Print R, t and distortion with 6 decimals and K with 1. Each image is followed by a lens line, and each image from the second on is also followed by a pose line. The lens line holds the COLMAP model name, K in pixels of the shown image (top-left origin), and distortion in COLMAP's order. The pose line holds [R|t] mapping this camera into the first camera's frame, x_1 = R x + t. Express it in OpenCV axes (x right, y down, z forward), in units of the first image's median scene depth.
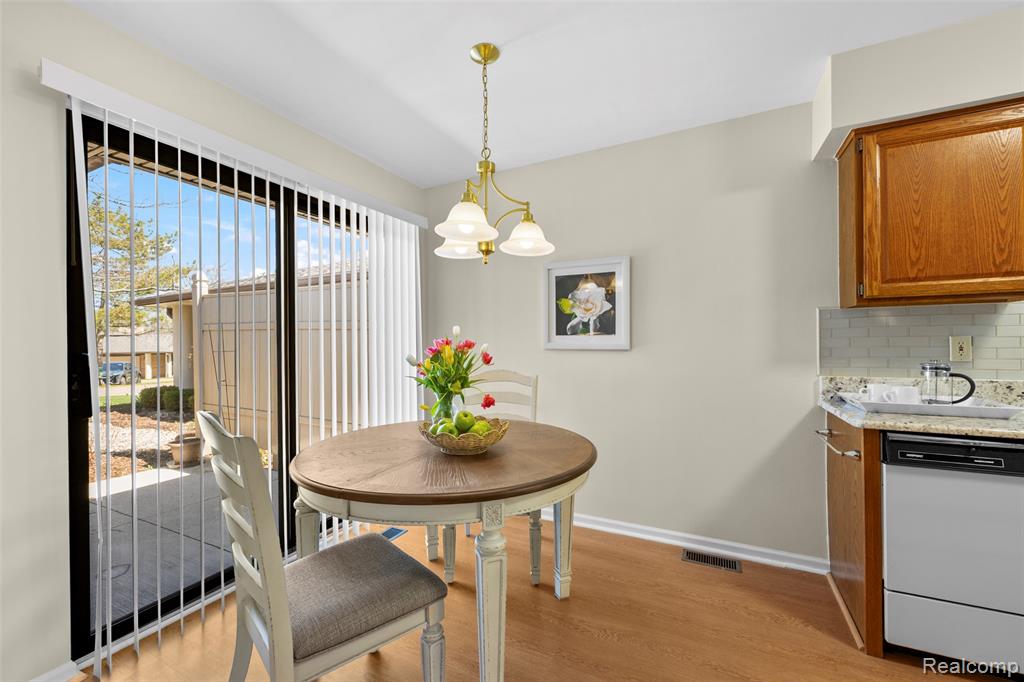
lens RADIAL K [[412.2, 0, 509.1], [0, 412.2, 342.5], [0, 0, 1]] dist [-0.001319, -0.000052]
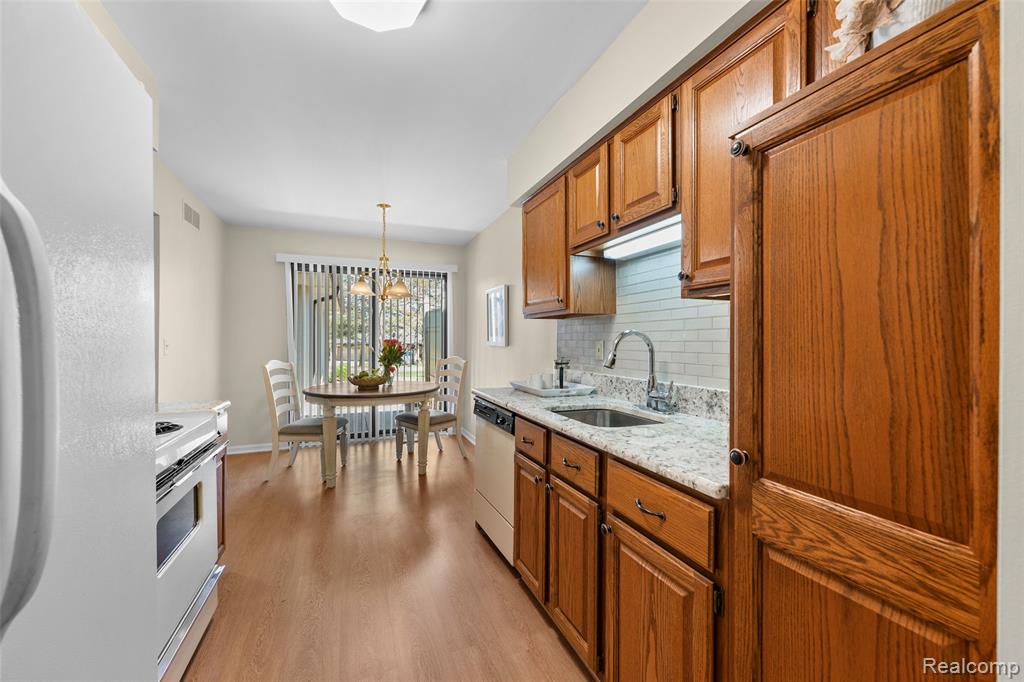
lens RADIAL K [[407.4, 0, 510.6], [0, 407.4, 336.8], [0, 0, 1]] dist [-0.000246, 0.000209]
pose [[0.745364, 0.000860, -0.666657, 1.826289], [-0.001947, 0.999998, -0.000887, -0.026730], [0.666655, 0.001959, 0.745364, -0.149605]]
